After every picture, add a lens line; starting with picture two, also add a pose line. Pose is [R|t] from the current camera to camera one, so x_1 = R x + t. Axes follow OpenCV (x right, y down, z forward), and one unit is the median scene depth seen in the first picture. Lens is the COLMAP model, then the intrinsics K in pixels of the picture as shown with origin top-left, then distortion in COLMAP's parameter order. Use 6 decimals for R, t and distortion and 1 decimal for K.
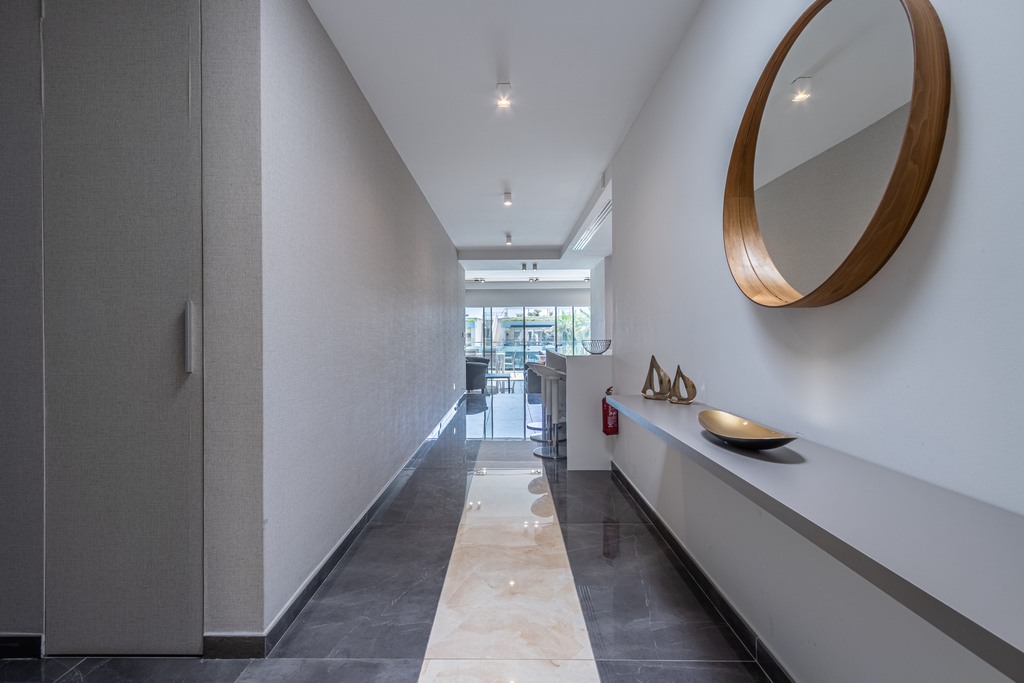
lens RADIAL K [[476.3, 0, 509.8], [0, 476.3, 338.4], [0, 0, 1]] dist [0.007479, -0.001859]
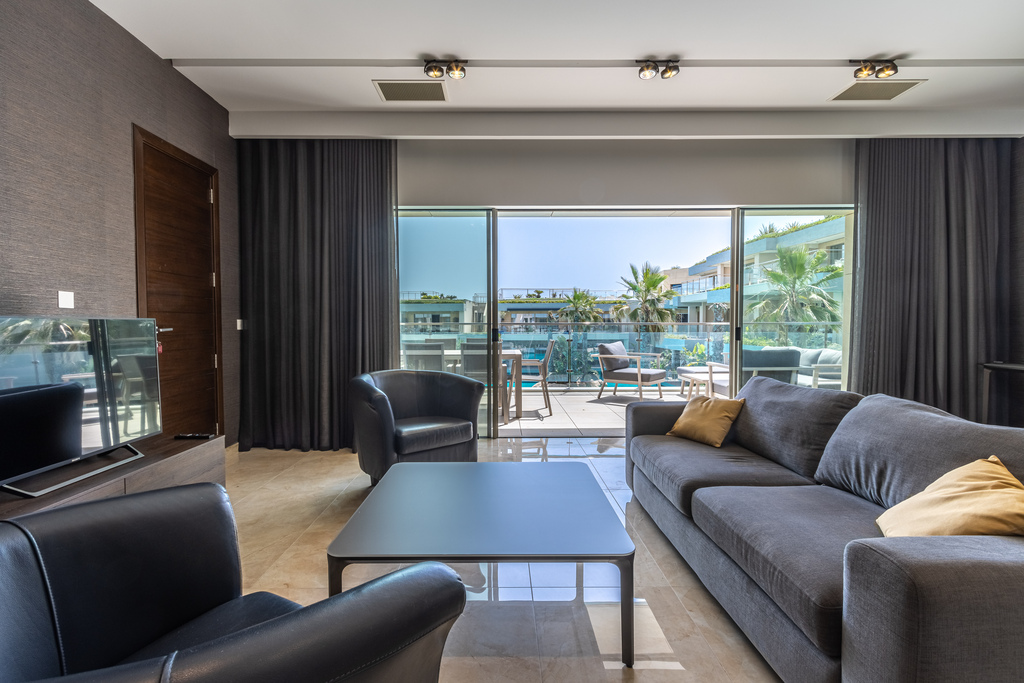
lens RADIAL K [[476.3, 0, 503.5], [0, 476.3, 342.8], [0, 0, 1]] dist [0.007479, -0.001859]
pose [[0.999977, 0.003917, 0.005503, -0.032461], [-0.004105, 0.999393, 0.034609, 0.011719], [-0.005364, -0.034631, 0.999386, 0.652932]]
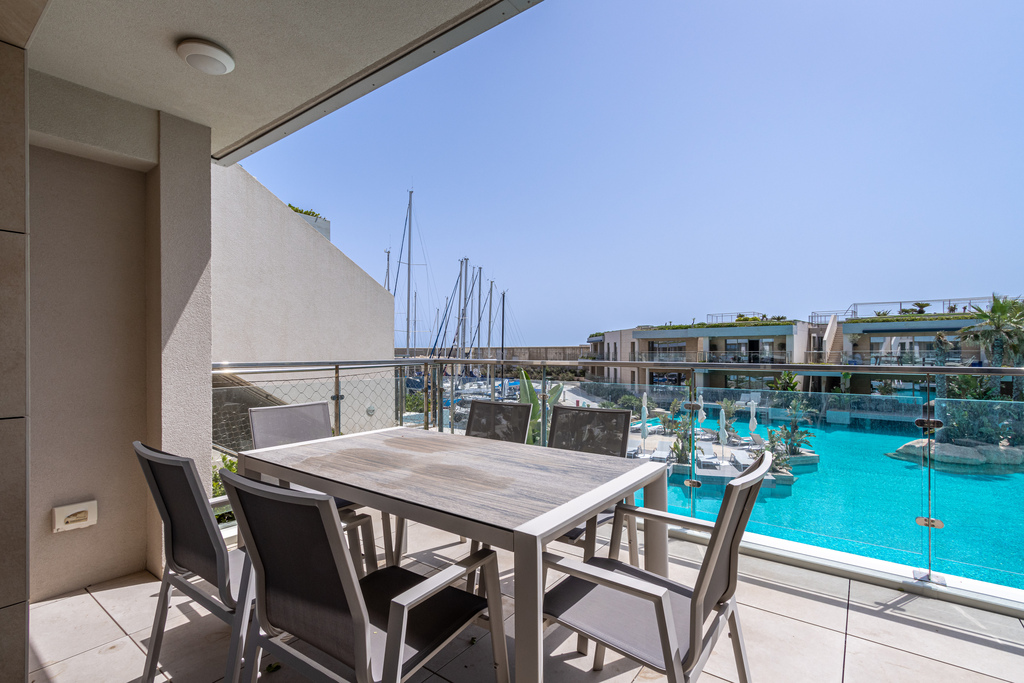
lens RADIAL K [[476.3, 0, 511.1], [0, 476.3, 350.9], [0, 0, 1]] dist [0.007479, -0.001859]
pose [[0.802158, 0.003160, -0.597103, 0.025467], [-0.004603, 0.999989, -0.000891, 0.003102], [0.597094, 0.003464, 0.802164, 0.972235]]
